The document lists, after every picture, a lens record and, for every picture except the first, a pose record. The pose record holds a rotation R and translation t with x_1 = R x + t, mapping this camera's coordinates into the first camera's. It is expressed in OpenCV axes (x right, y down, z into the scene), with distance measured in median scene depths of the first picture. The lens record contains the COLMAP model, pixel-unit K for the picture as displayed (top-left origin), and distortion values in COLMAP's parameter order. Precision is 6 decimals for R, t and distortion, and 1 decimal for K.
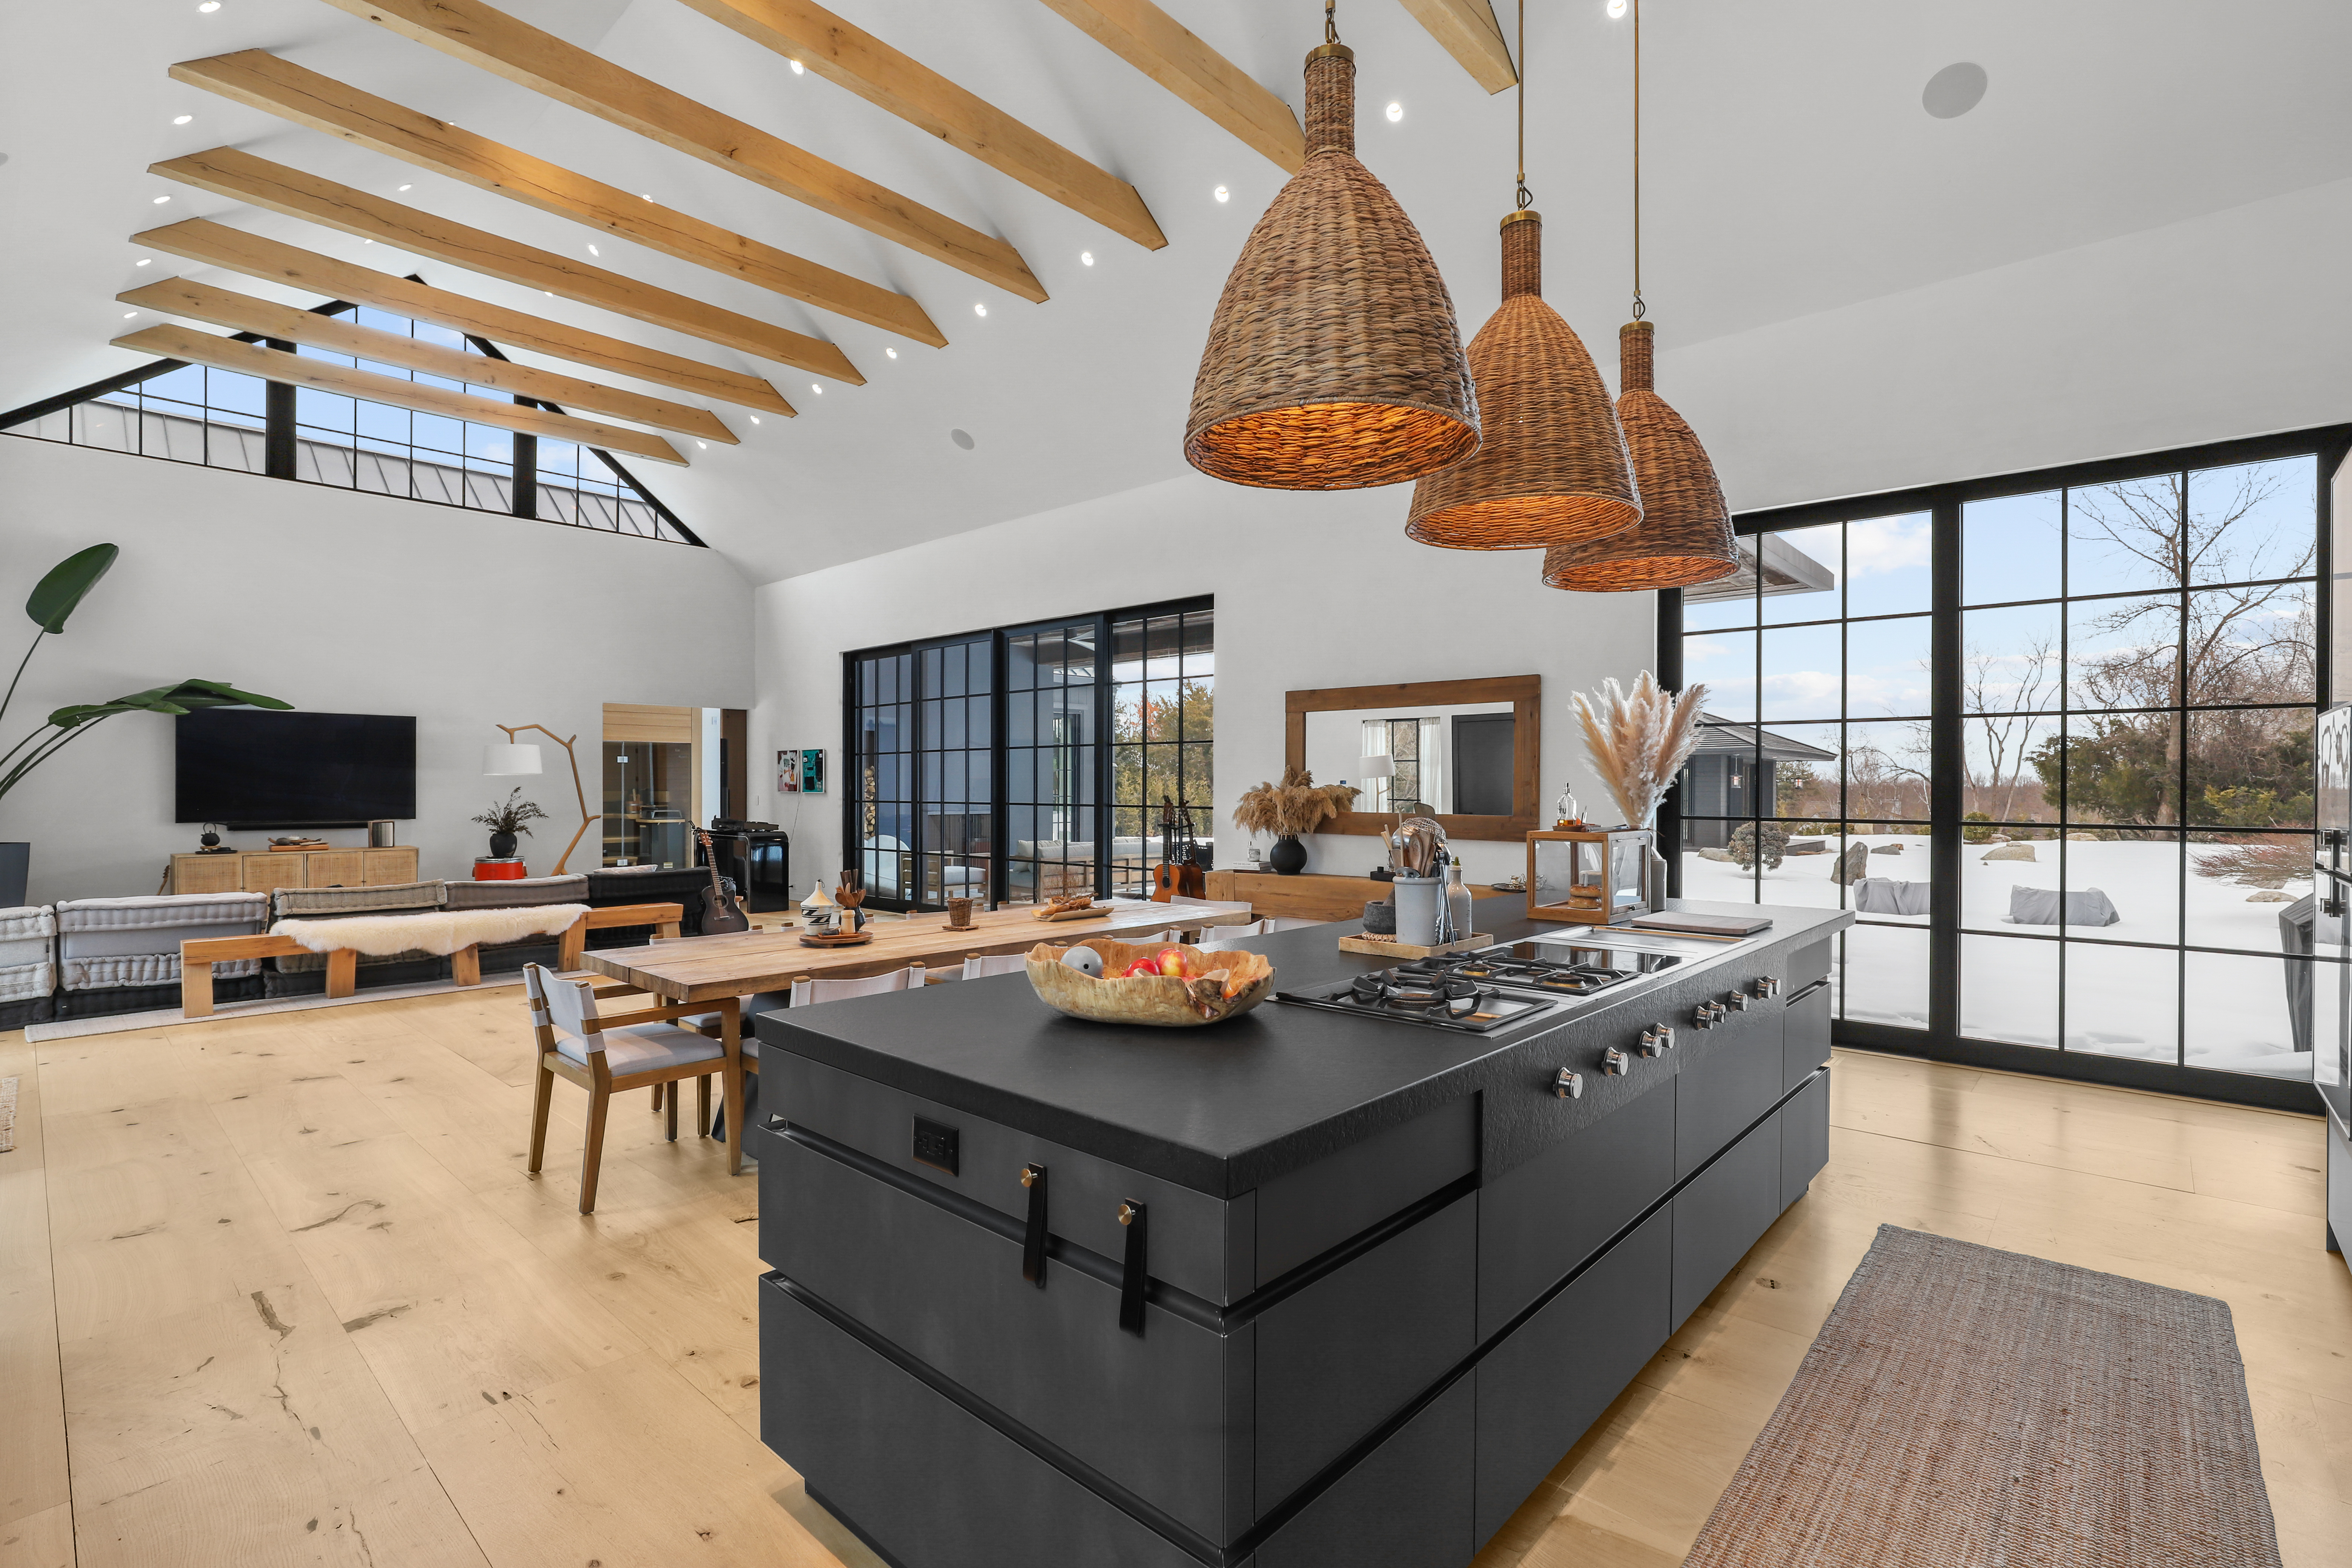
lens RADIAL K [[1084.0, 0, 1174.6], [0, 1084.0, 785.6], [0, 0, 1]] dist [-0.015763, 0.005342]
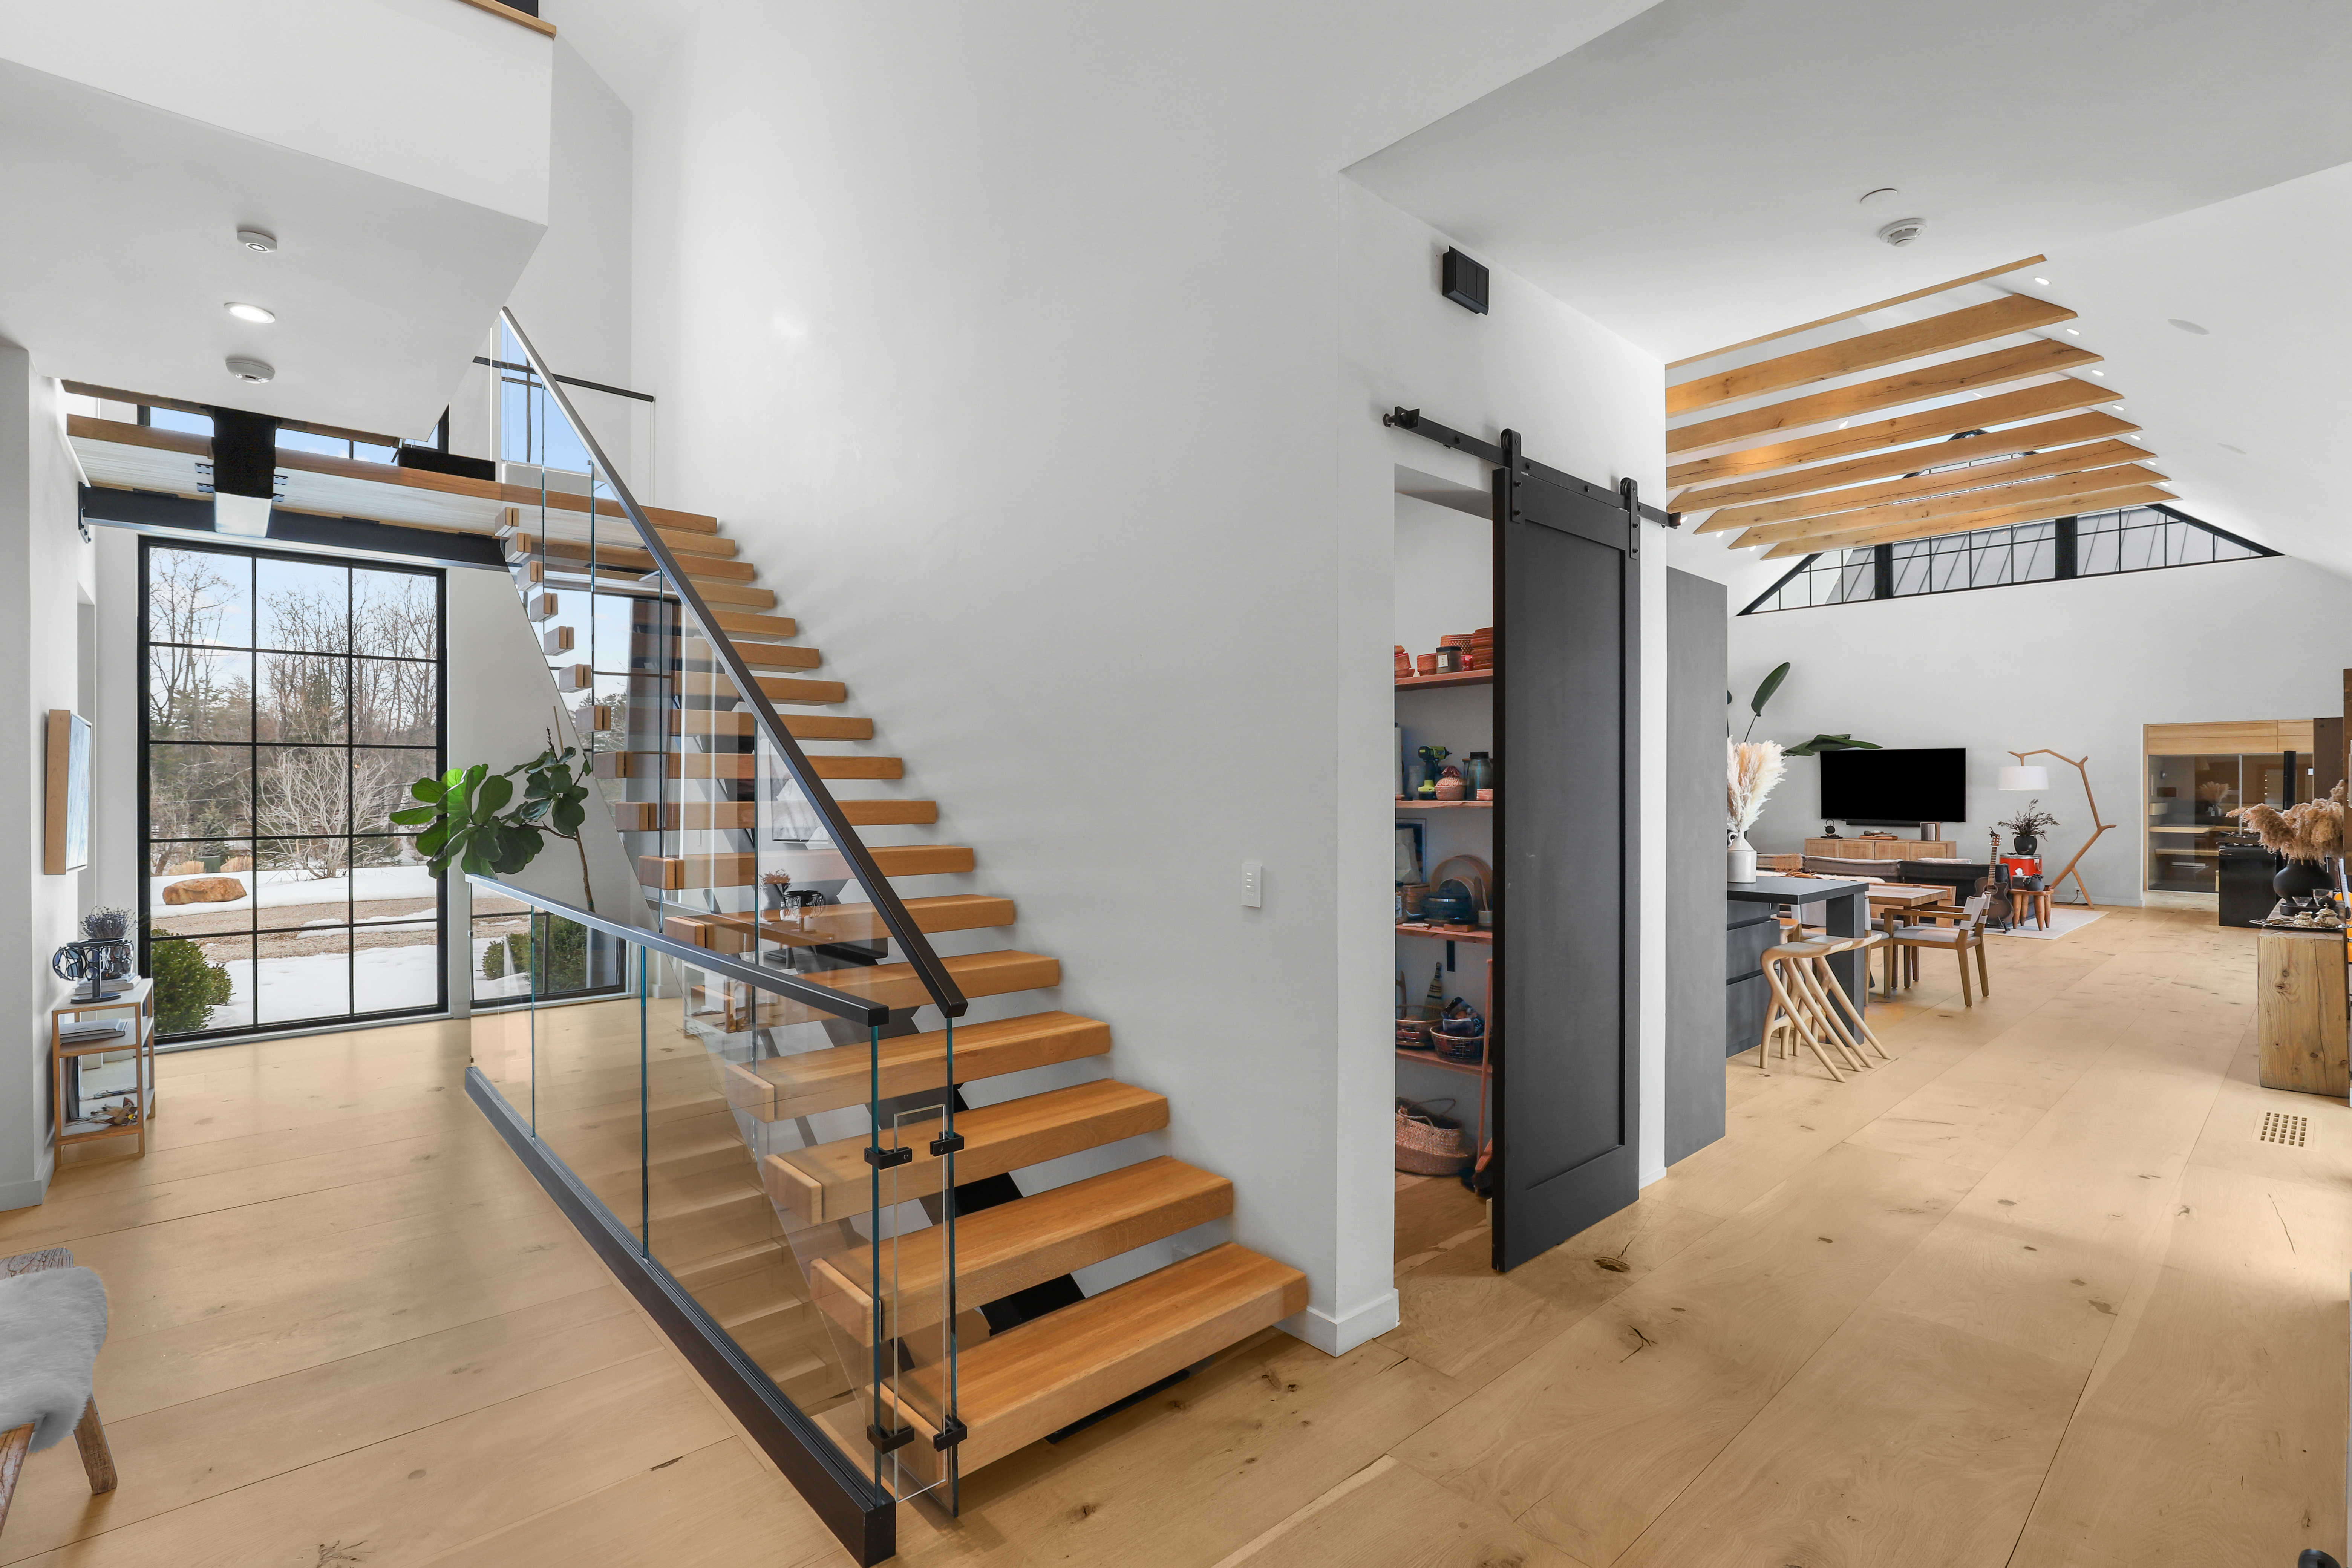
lens RADIAL K [[1084.0, 0, 1183.3], [0, 1084.0, 786.1], [0, 0, 1]] dist [-0.015763, 0.005342]
pose [[-0.084899, -0.004265, -0.996380, 0.750027], [-0.002488, 0.999989, -0.004069, -0.007361], [0.996386, 0.002133, -0.084909, 0.121097]]
